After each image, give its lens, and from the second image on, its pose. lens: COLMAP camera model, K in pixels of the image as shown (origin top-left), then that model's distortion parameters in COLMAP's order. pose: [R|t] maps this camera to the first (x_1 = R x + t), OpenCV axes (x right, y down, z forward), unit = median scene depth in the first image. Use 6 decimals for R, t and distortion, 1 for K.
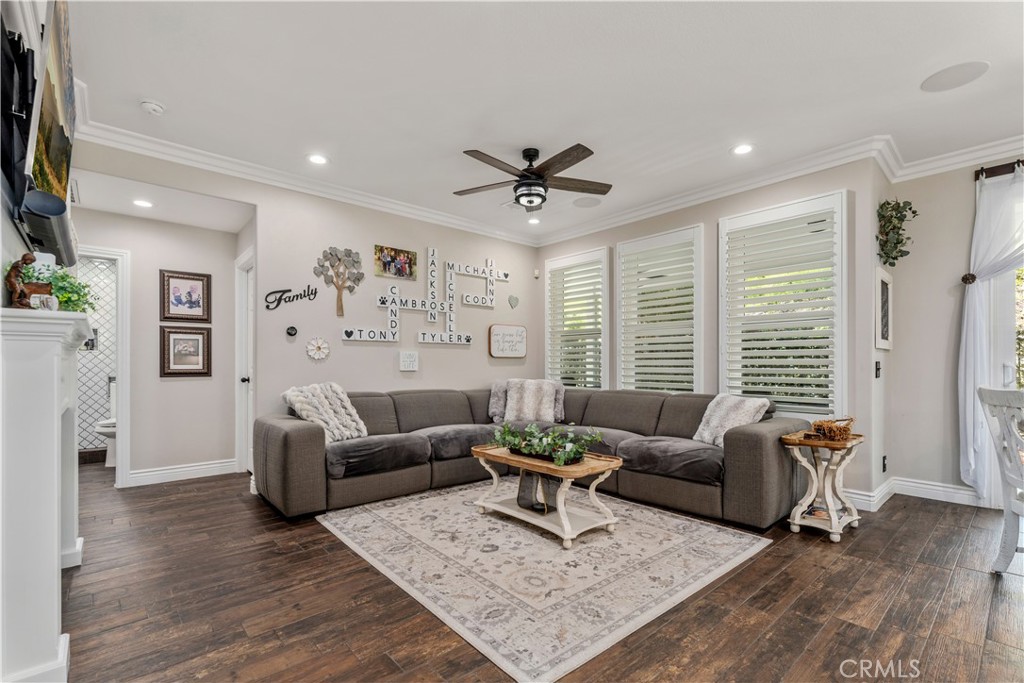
lens RADIAL K [[451.4, 0, 510.4], [0, 451.4, 366.9], [0, 0, 1]] dist [0.000594, 0.000460]
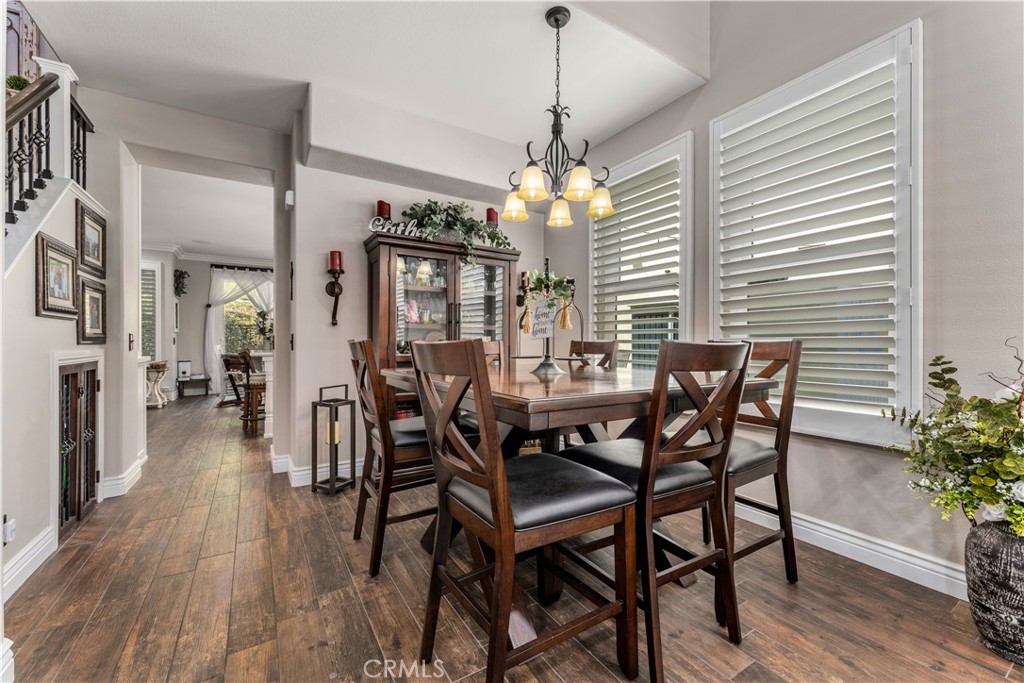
lens RADIAL K [[413.3, 0, 512.2], [0, 413.3, 340.7], [0, 0, 1]] dist [-0.000081, -0.000186]
pose [[0.171988, 0.003440, 0.985093, -0.996418], [-0.000090, 0.999994, -0.003476, 0.010444], [-0.985099, 0.000509, 0.171987, -1.096838]]
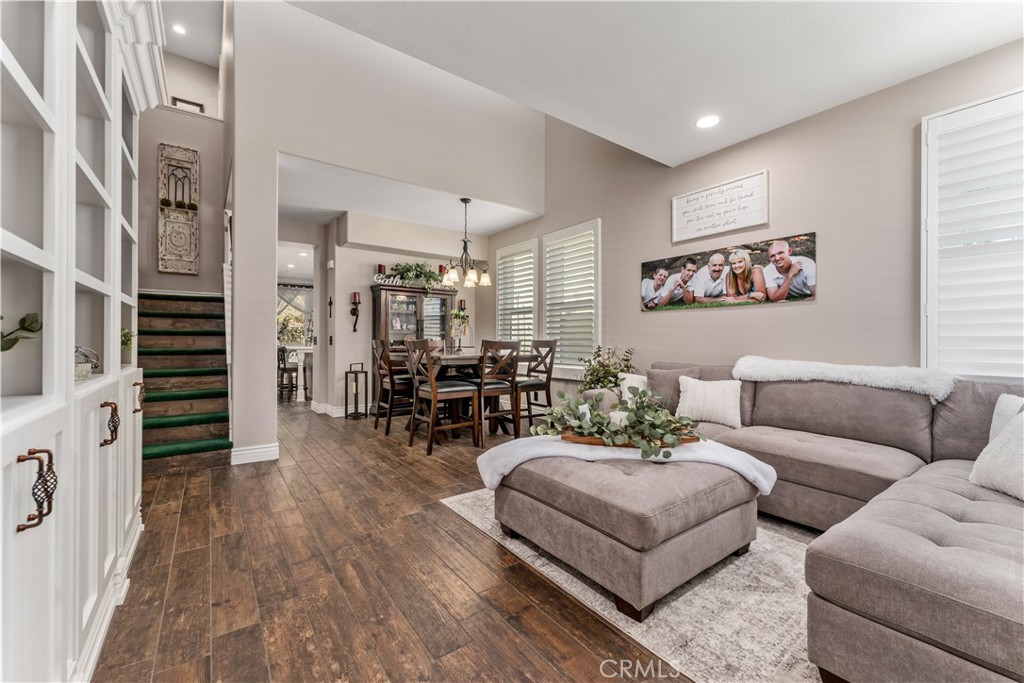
lens RADIAL K [[413.3, 0, 511.1], [0, 413.3, 342.3], [0, 0, 1]] dist [-0.000081, -0.000186]
pose [[0.097004, -0.002376, 0.995281, -3.368730], [-0.000493, 0.999997, 0.002435, 0.017501], [-0.995284, -0.000727, 0.097003, -1.868957]]
